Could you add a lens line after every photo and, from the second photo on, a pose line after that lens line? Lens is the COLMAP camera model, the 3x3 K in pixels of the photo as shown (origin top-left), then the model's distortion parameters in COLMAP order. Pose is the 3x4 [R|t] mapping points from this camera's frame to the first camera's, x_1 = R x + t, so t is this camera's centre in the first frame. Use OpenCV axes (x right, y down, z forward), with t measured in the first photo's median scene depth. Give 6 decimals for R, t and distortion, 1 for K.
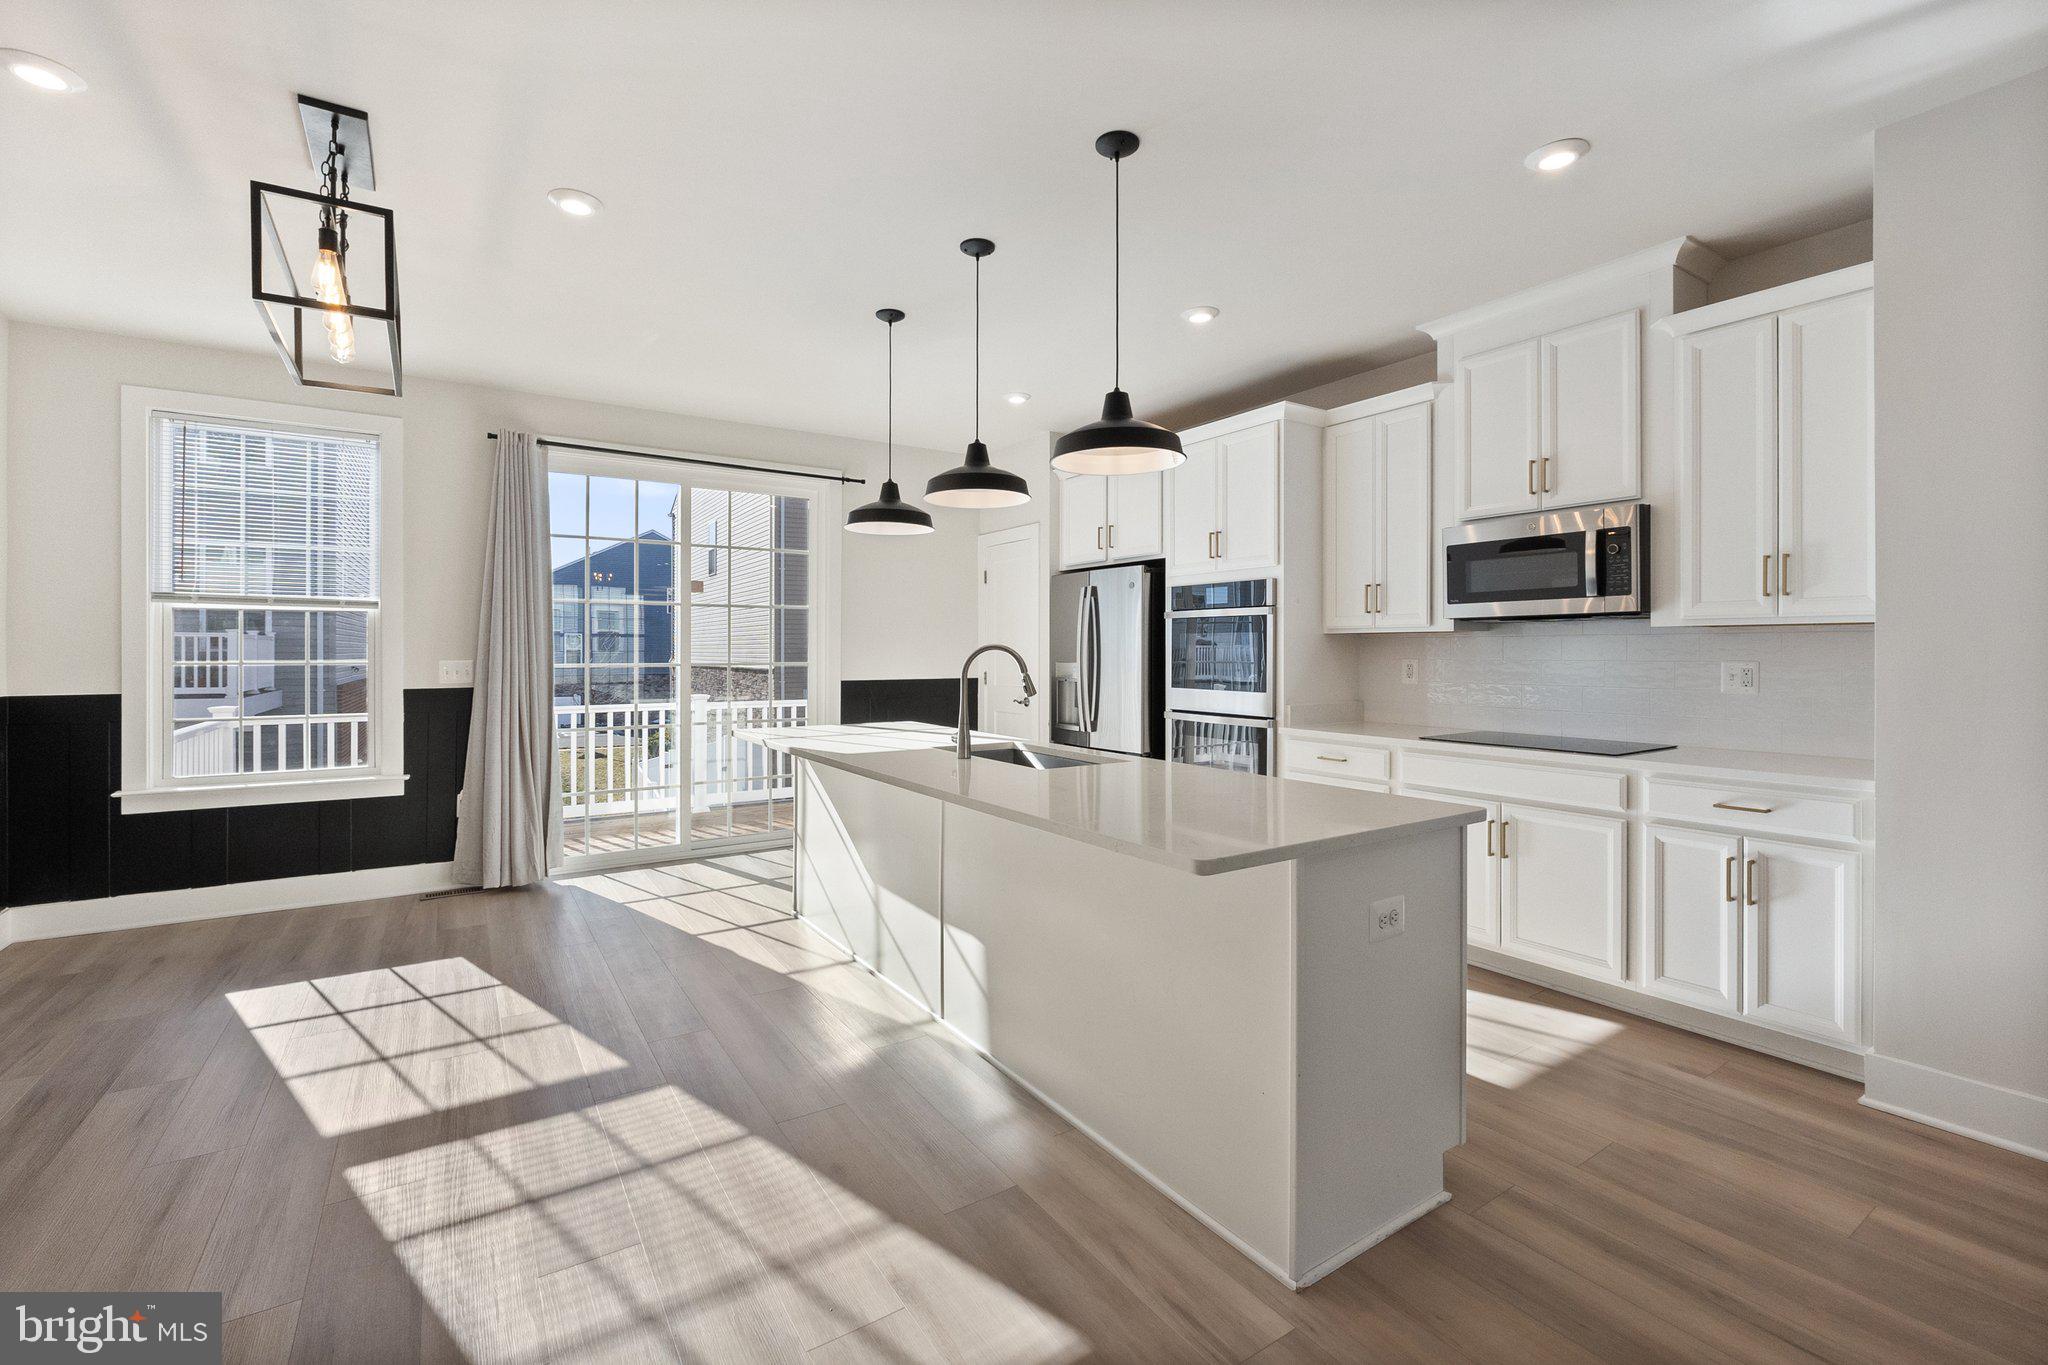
lens RADIAL K [[852.6, 0, 1027.3], [0, 852.6, 657.3], [0, 0, 1]] dist [-0.016357, -0.000250]
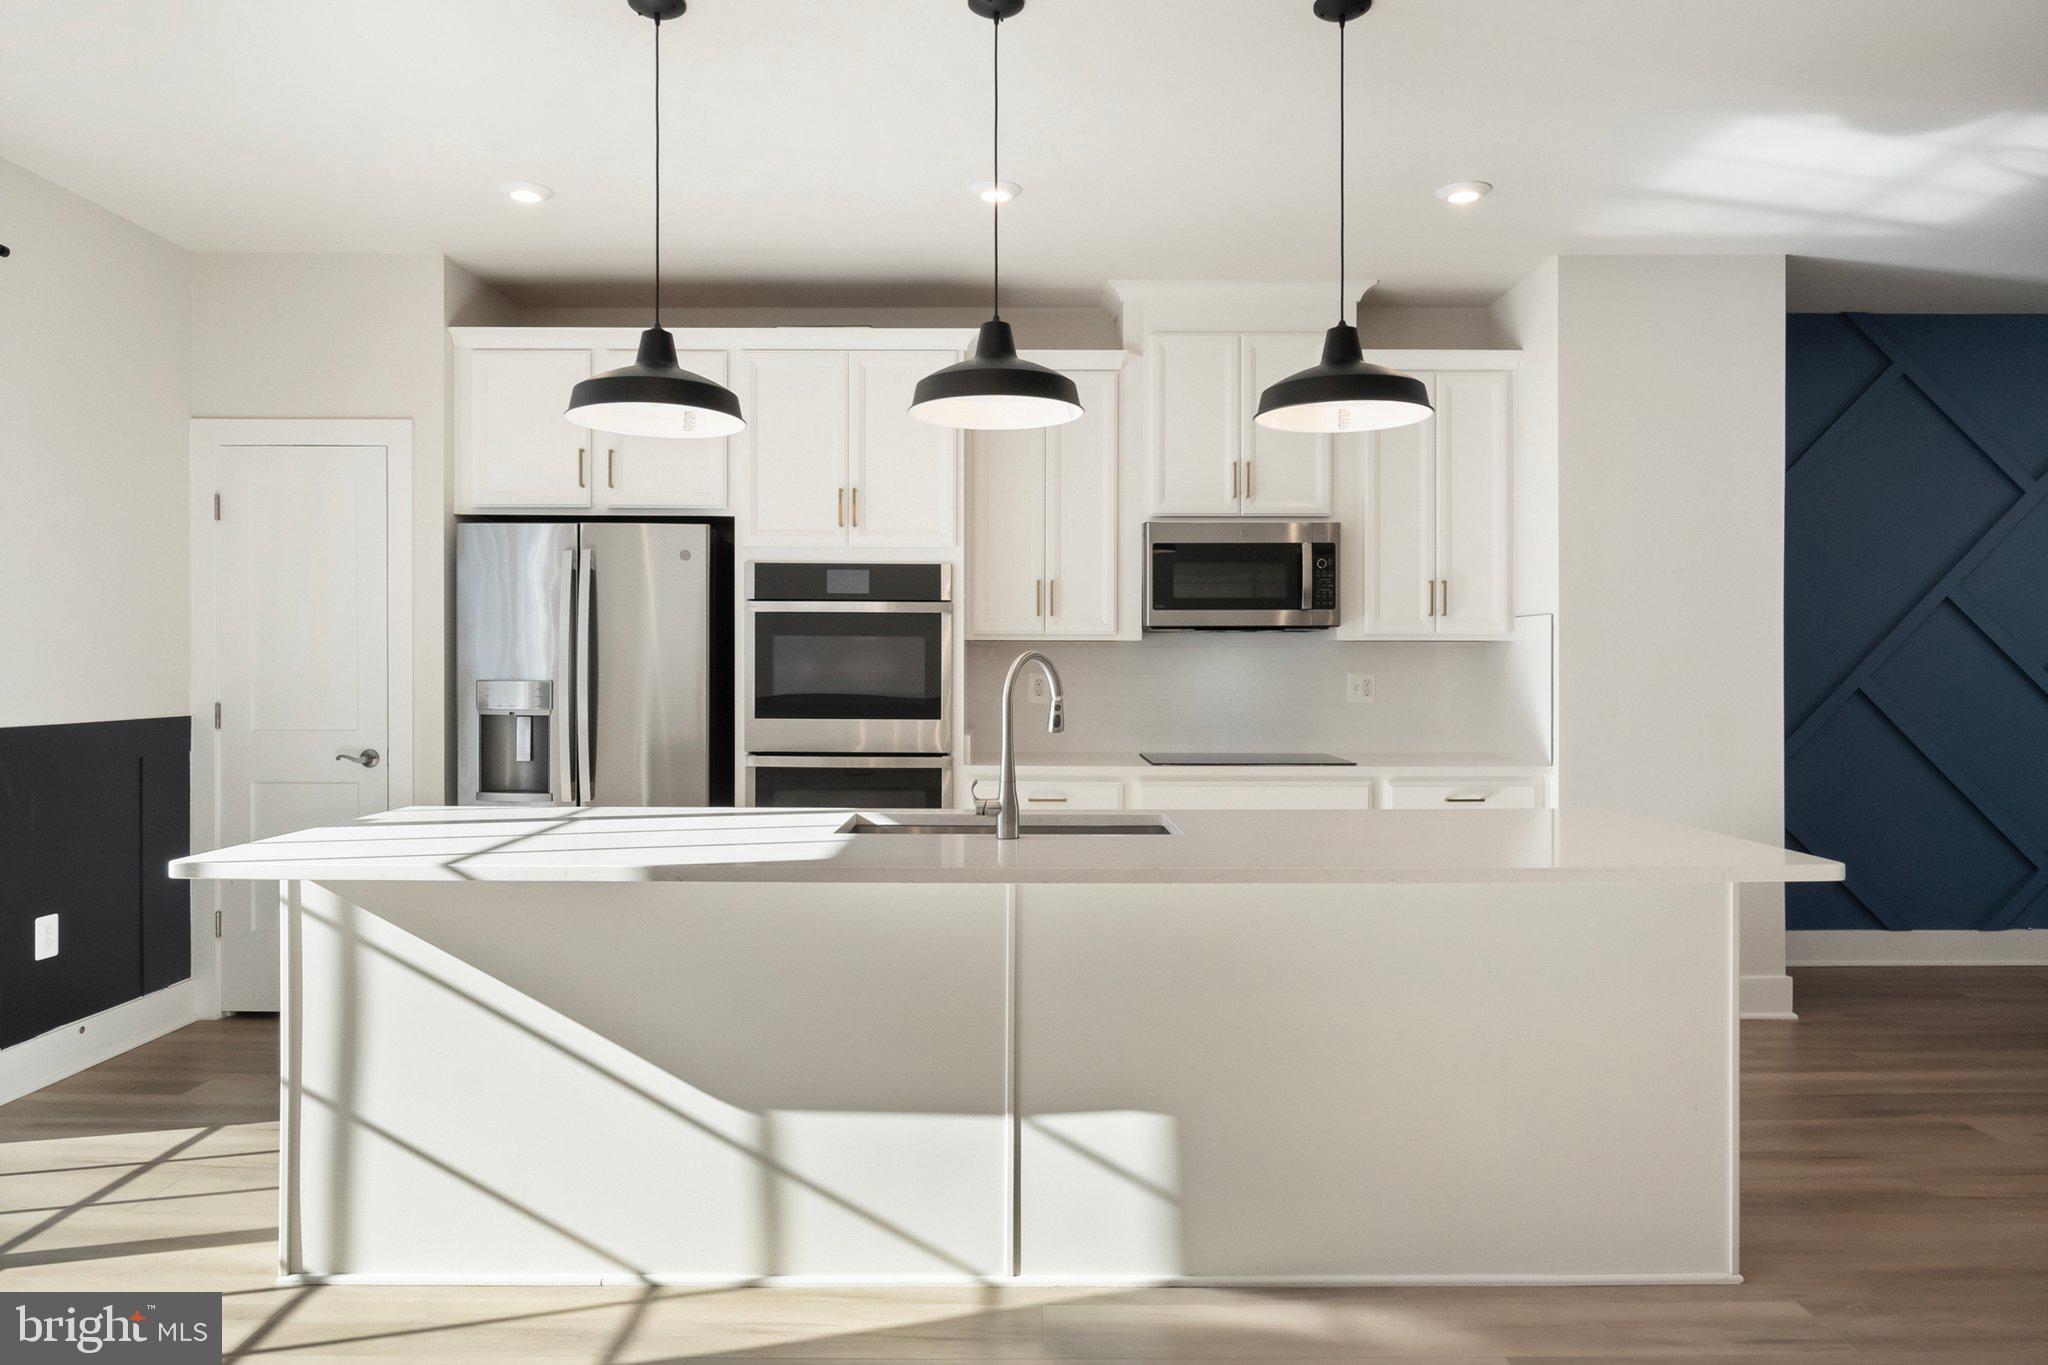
lens RADIAL K [[1241.8, 0, 1026.8], [0, 1241.8, 668.3], [0, 0, 1]] dist [-0.006000, -0.001188]
pose [[0.555275, -0.005239, 0.831650, -0.601744], [0.003681, 0.999986, 0.003841, -0.006872], [-0.831658, 0.000929, 0.555287, 0.370021]]
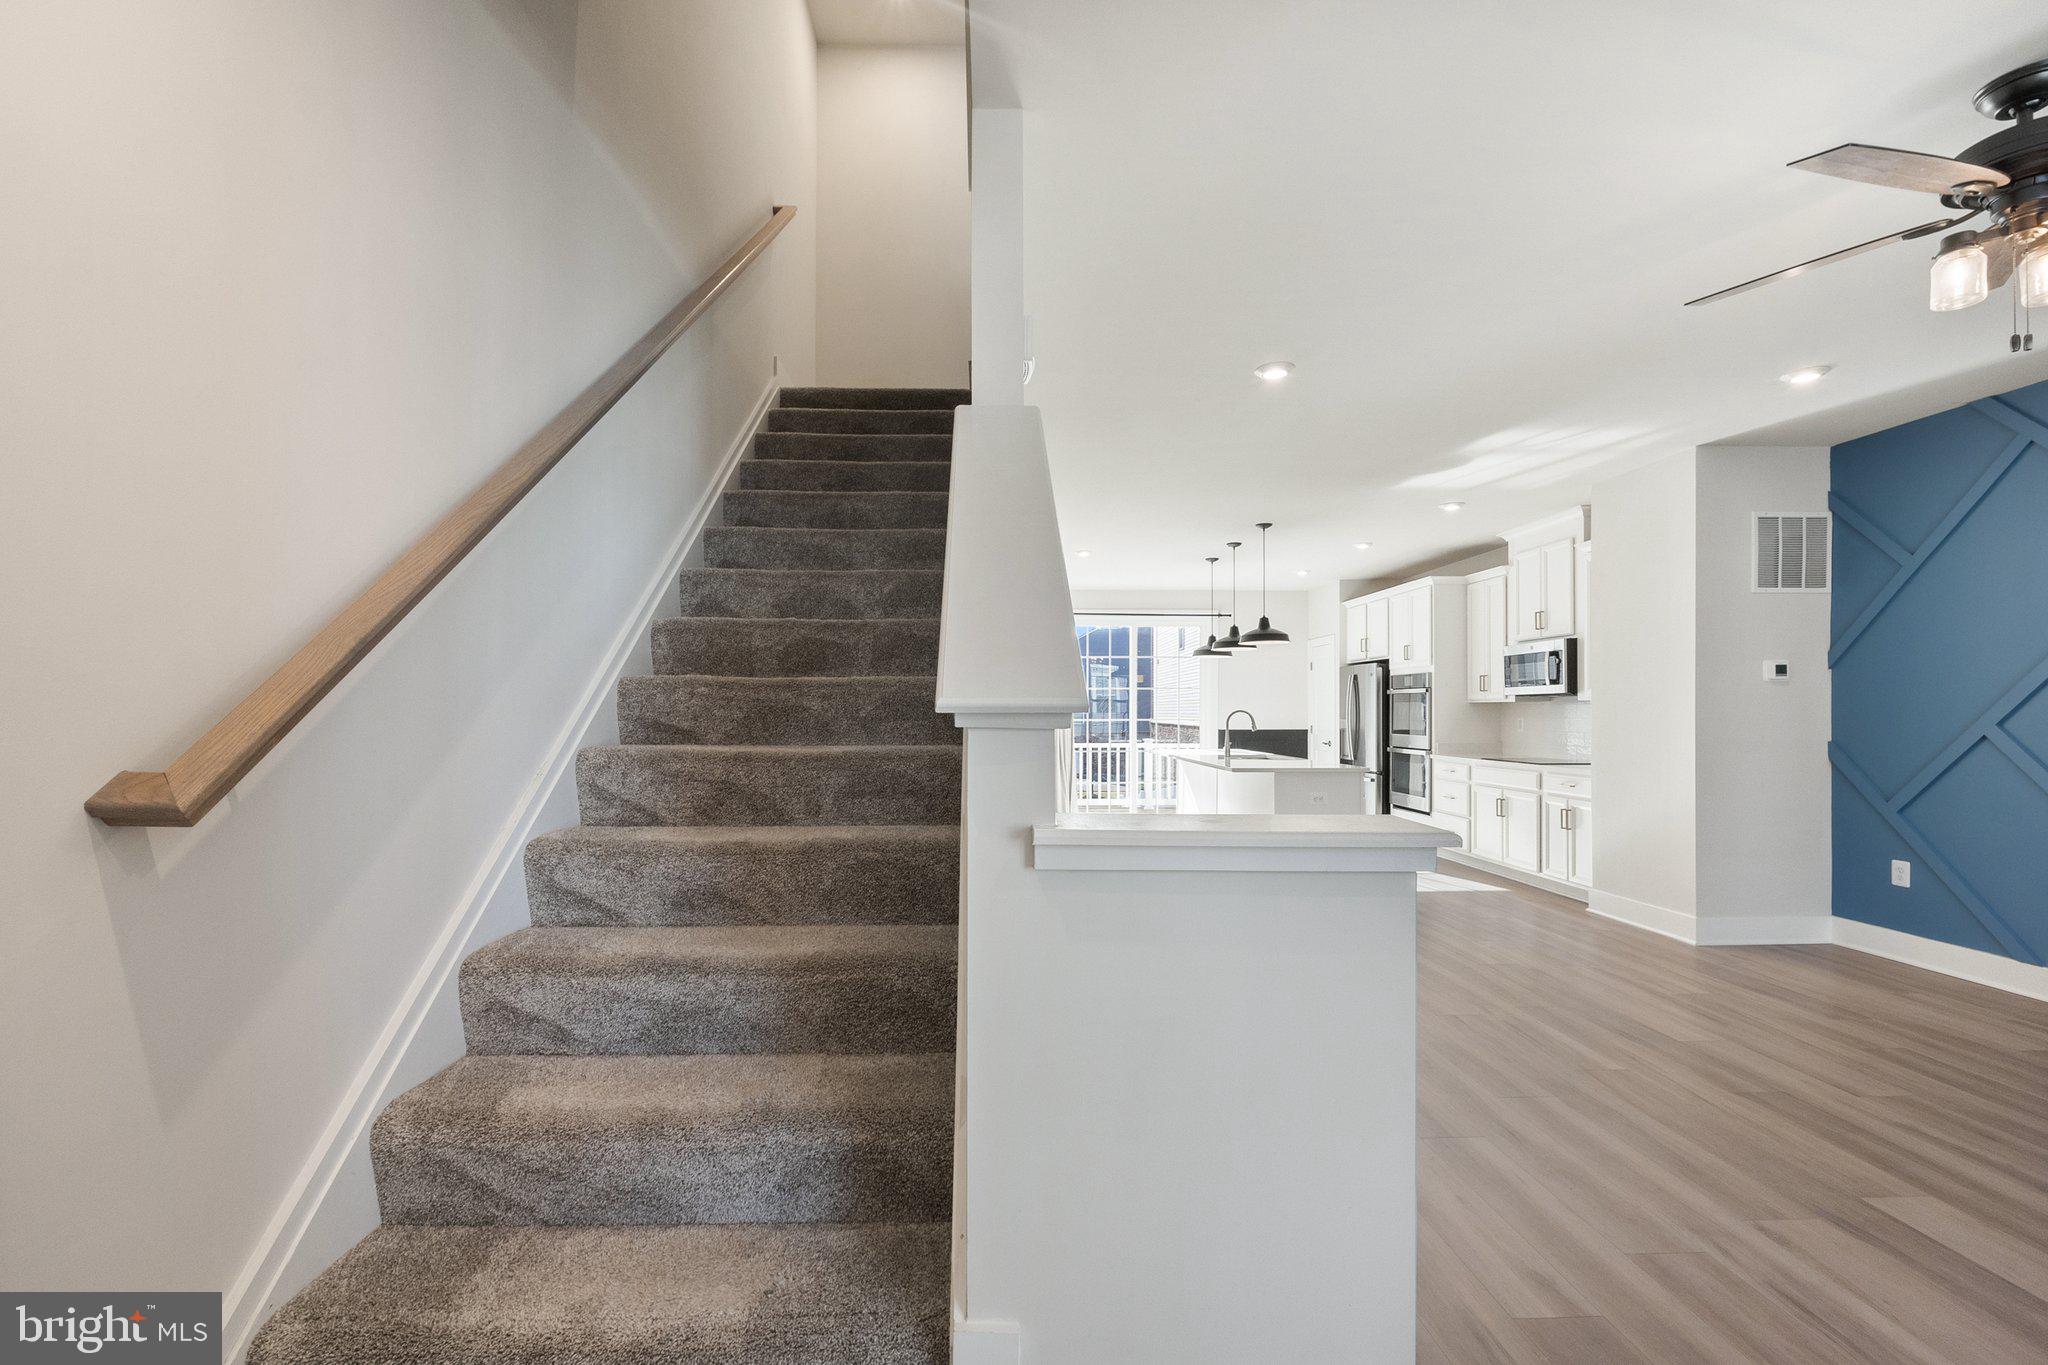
lens RADIAL K [[894.4, 0, 1016.1], [0, 894.4, 689.7], [0, 0, 1]] dist [-0.002379, -0.000463]
pose [[0.848056, -0.015769, -0.529672, 0.581892], [-0.000879, 0.999514, -0.031164, 0.003555], [0.529906, 0.026895, 0.847630, -1.134429]]
